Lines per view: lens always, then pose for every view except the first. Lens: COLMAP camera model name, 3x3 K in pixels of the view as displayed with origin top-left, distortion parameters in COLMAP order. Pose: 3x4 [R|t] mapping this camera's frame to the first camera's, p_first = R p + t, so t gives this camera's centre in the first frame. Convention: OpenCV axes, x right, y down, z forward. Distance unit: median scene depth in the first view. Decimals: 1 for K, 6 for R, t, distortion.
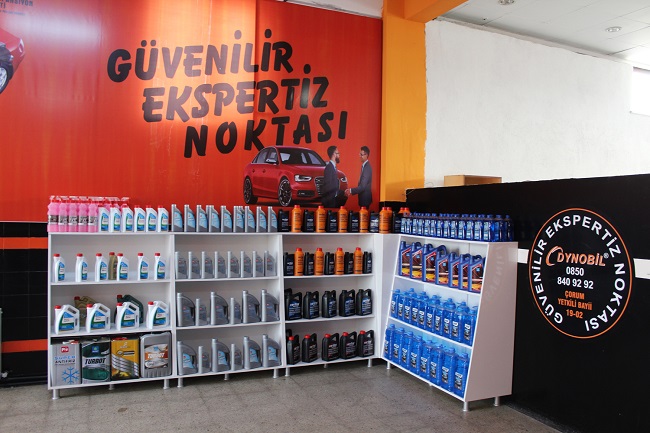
lens RADIAL K [[527.9, 0, 326.0], [0, 527.9, 219.9], [0, 0, 1]] dist [-0.072246, 0.012833]
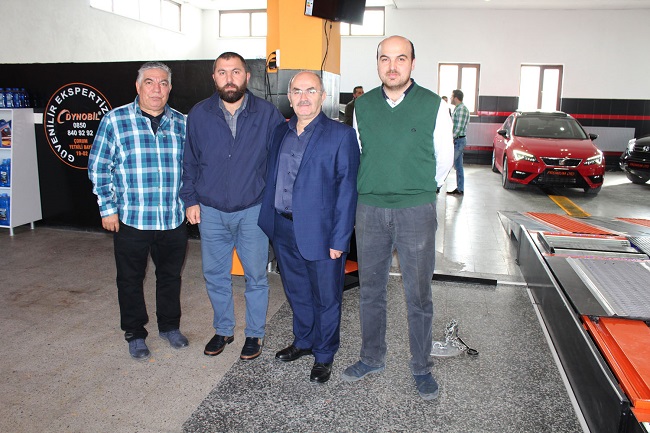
lens RADIAL K [[527.9, 0, 327.8], [0, 527.9, 216.4], [0, 0, 1]] dist [-0.072246, 0.012833]
pose [[0.559467, -0.184291, 0.808105, -0.370280], [0.000440, 0.975034, 0.222055, 0.021109], [-0.828852, -0.123876, 0.545581, -0.440901]]
